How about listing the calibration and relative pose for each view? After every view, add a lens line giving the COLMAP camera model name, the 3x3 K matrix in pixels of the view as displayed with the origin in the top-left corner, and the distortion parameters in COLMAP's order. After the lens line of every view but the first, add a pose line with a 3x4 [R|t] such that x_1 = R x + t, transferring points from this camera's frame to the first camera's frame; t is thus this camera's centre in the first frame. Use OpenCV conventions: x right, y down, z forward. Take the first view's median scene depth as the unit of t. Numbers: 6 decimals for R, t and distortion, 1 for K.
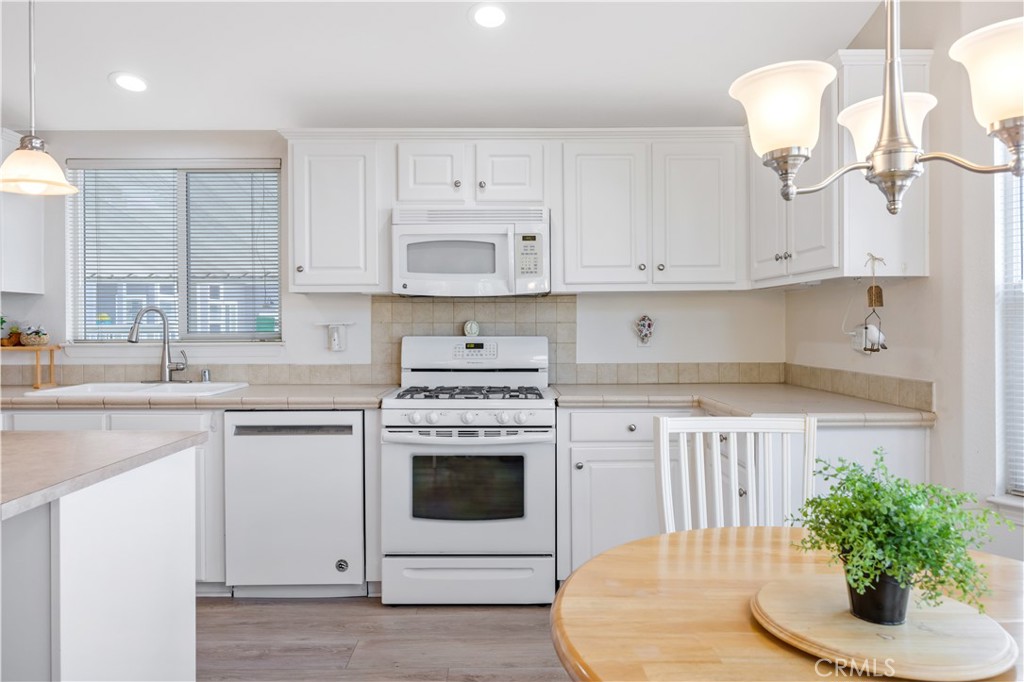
lens RADIAL K [[705.9, 0, 512.0], [0, 705.9, 338.5], [0, 0, 1]] dist [0.000481, -0.000562]
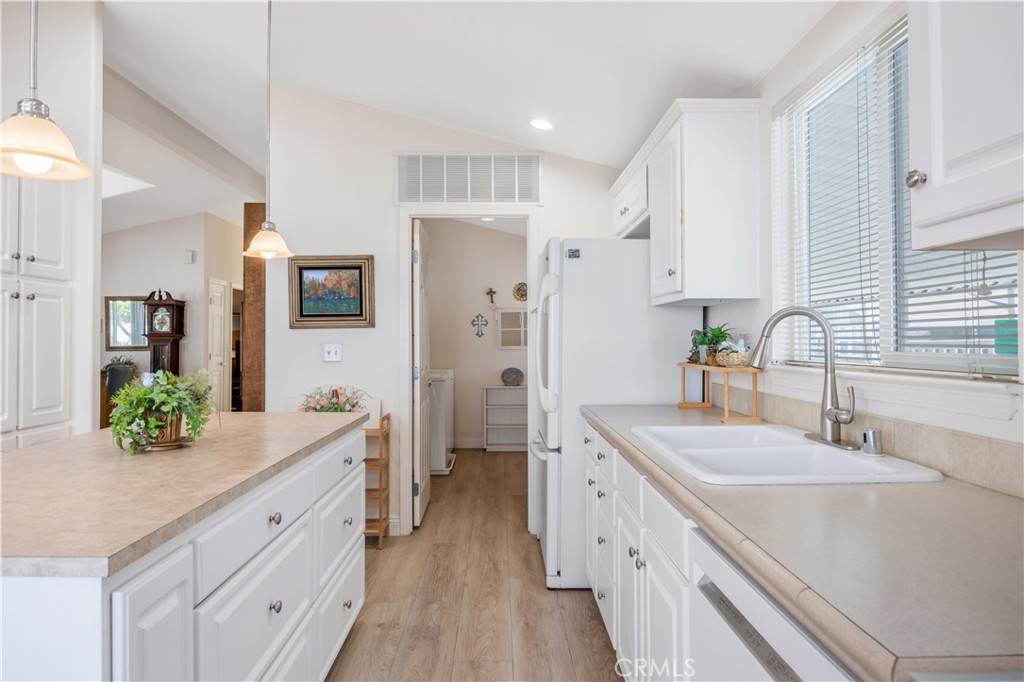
lens RADIAL K [[624.8, 0, 514.9], [0, 624.8, 339.8], [0, 0, 1]] dist [0.001298, -0.001378]
pose [[0.030659, -0.000166, -0.999530, 0.000733], [-0.016766, 0.999859, -0.000680, -0.014717], [0.999389, 0.016779, 0.030652, 0.734077]]
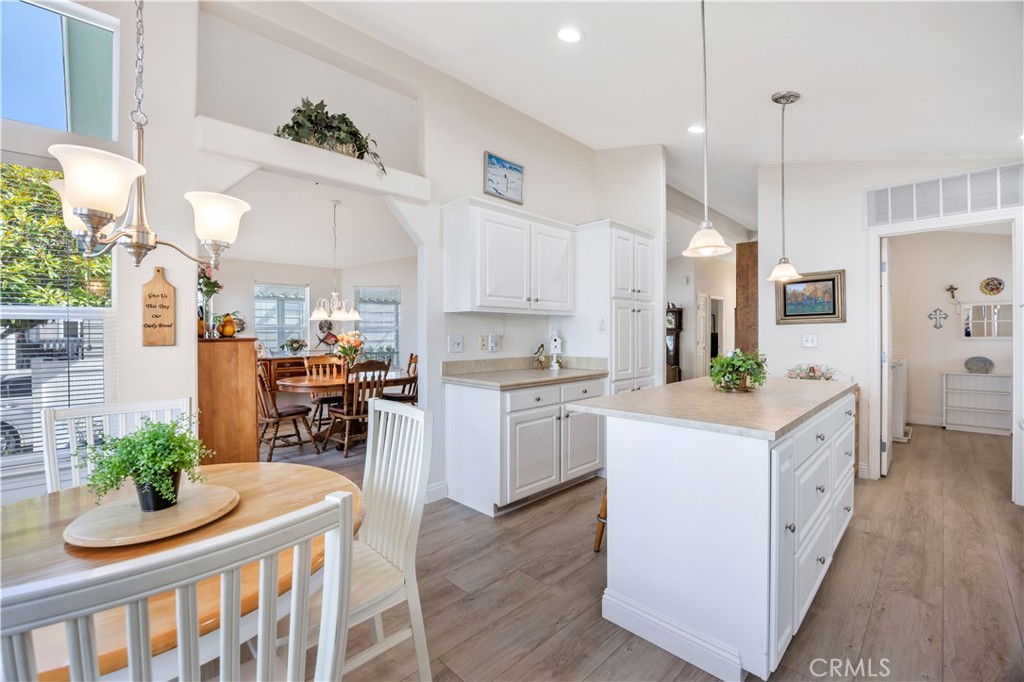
lens RADIAL K [[440.6, 0, 515.4], [0, 440.6, 339.5], [0, 0, 1]] dist [-0.008053, 0.001192]
pose [[-0.688298, 0.013342, -0.725306, 0.190444], [-0.006913, 0.999665, 0.024950, -0.013445], [0.725395, 0.022187, -0.687975, 0.673863]]
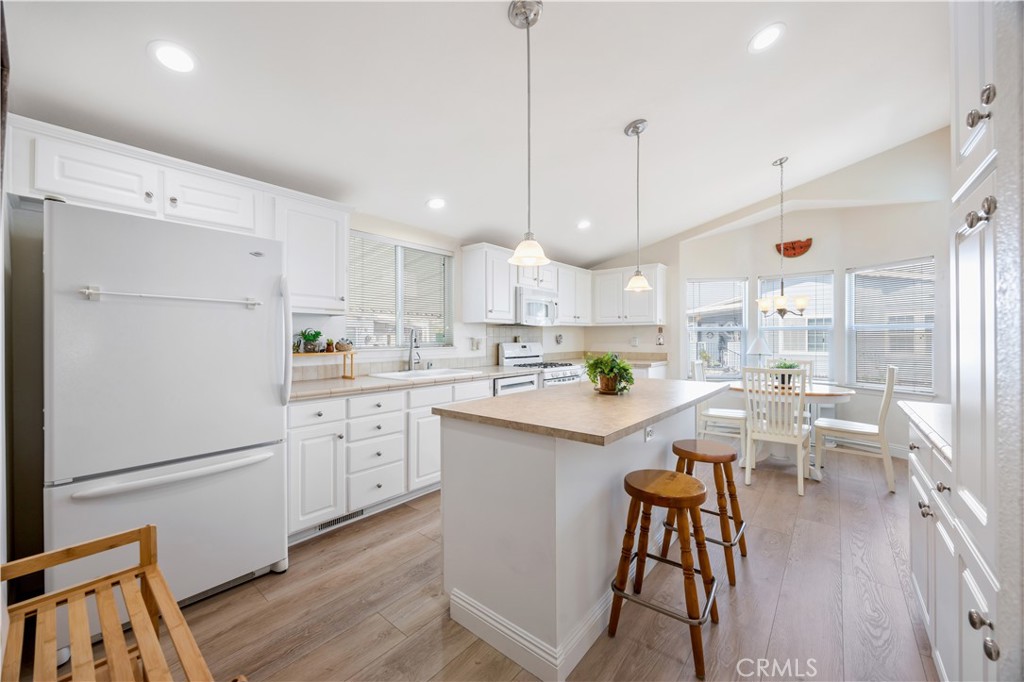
lens RADIAL K [[391.7, 0, 510.4], [0, 391.7, 337.6], [0, 0, 1]] dist [0.000393, 0.000017]
pose [[0.636347, 0.003121, 0.771397, -1.068550], [0.017092, 0.999689, -0.018144, 0.003001], [-0.771214, 0.024731, 0.636096, 0.200360]]
